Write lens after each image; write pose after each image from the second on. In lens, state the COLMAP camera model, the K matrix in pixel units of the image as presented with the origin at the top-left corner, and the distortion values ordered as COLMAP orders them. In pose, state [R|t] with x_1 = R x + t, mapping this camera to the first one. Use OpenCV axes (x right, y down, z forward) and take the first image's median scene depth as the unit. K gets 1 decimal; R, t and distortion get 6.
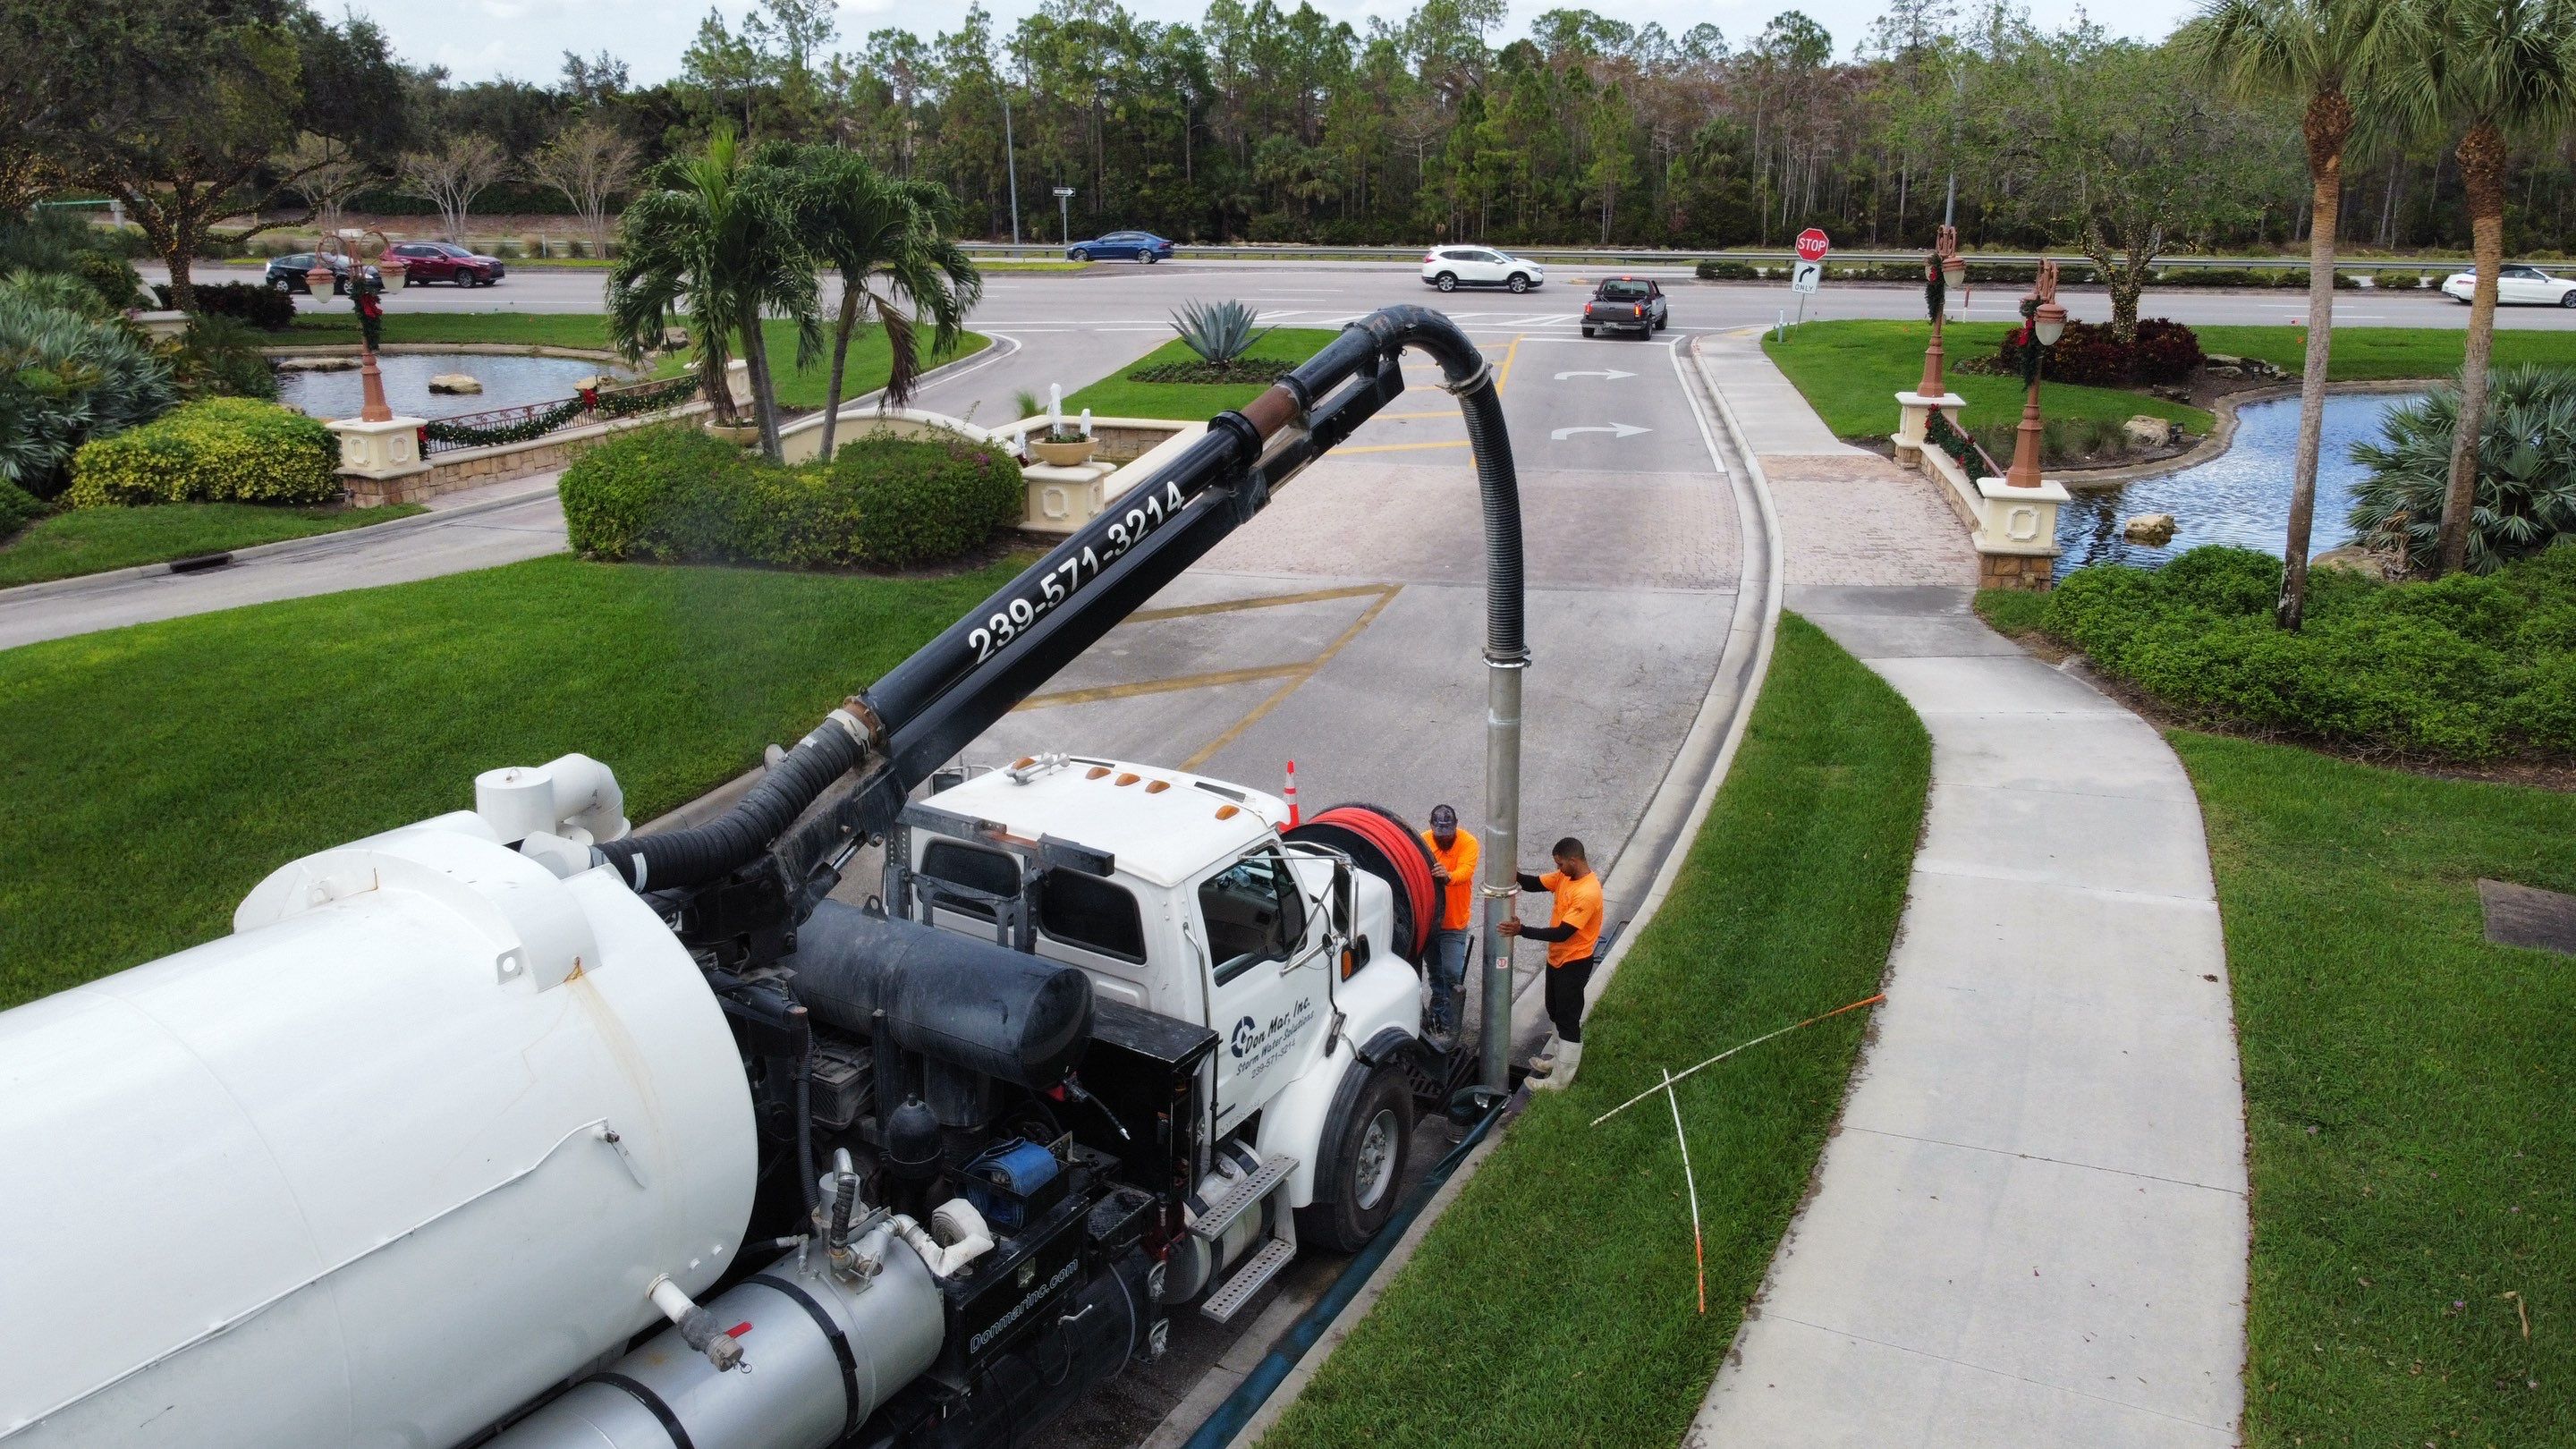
lens RADIAL K [[1960.7, 0, 1281.8], [0, 1960.7, 726.2], [0, 0, 1]] dist [0.002104, -0.009921]
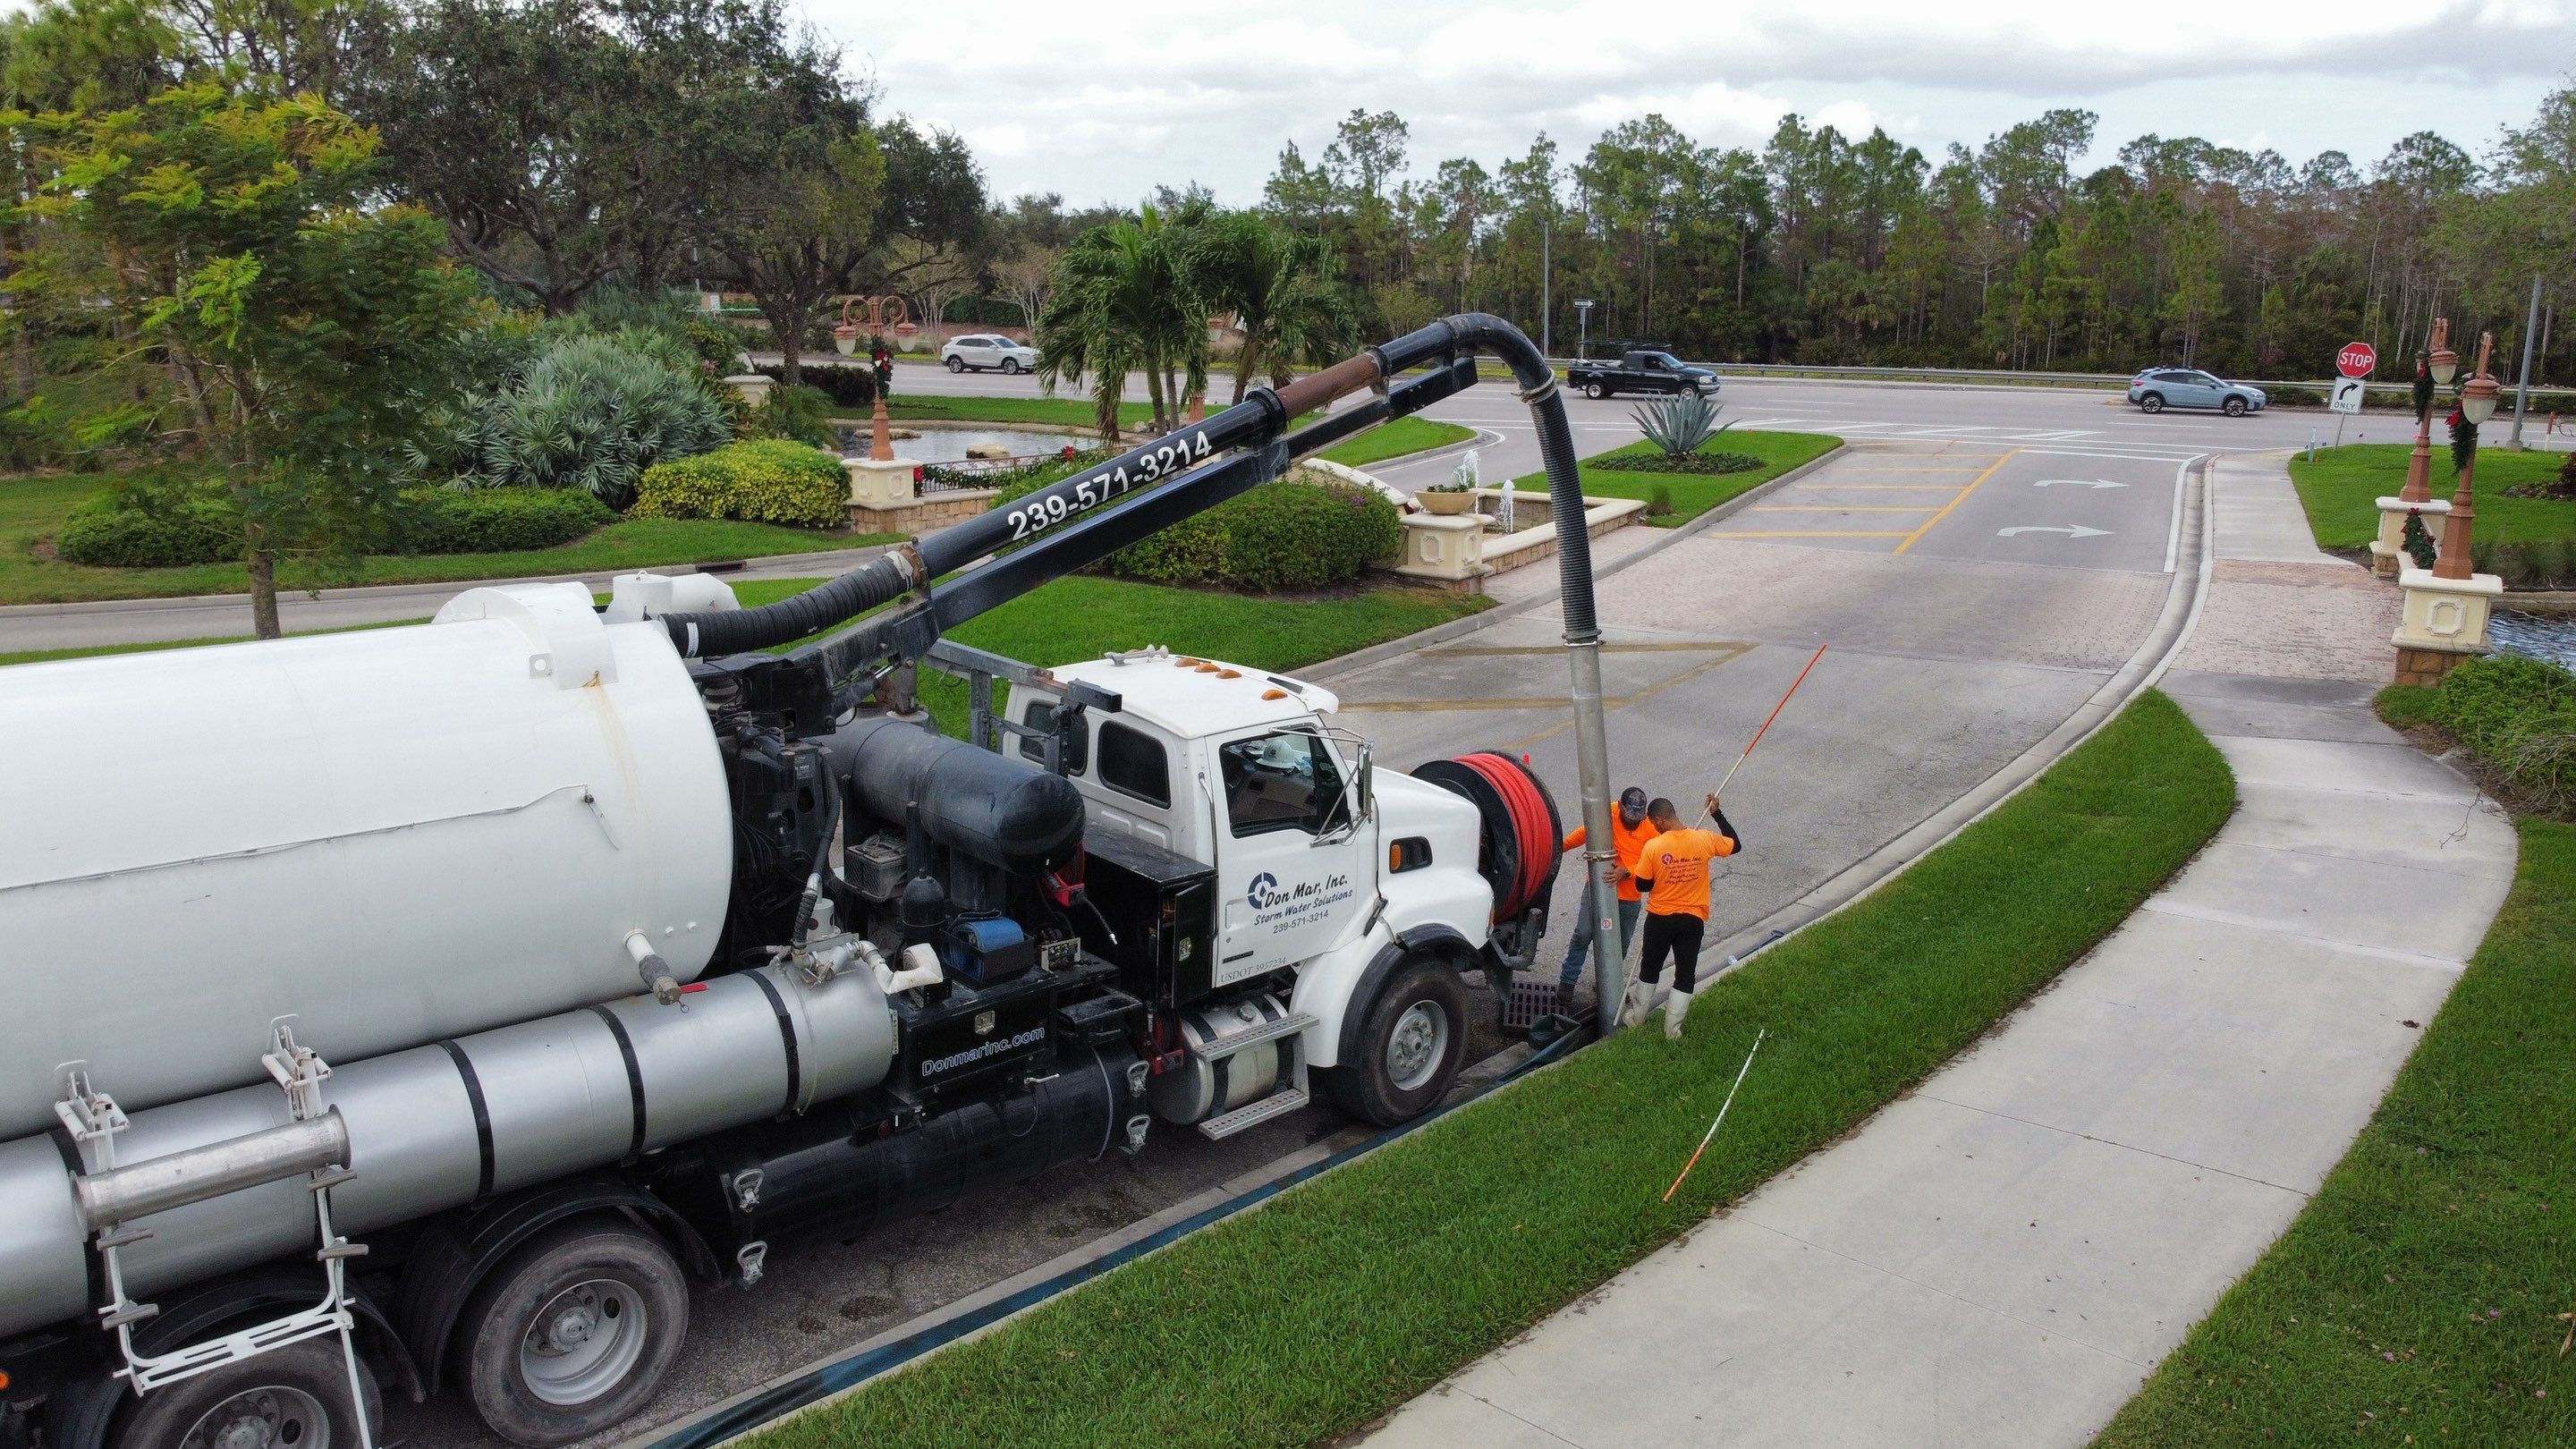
lens RADIAL K [[1957.3, 0, 1279.6], [0, 1957.3, 720.3], [0, 0, 1]] dist [0.000335, -0.007979]
pose [[0.958322, 0.072147, -0.276430, 0.089555], [-0.090495, 0.994422, -0.054184, 0.036774], [0.270978, 0.076942, 0.959505, -0.025413]]
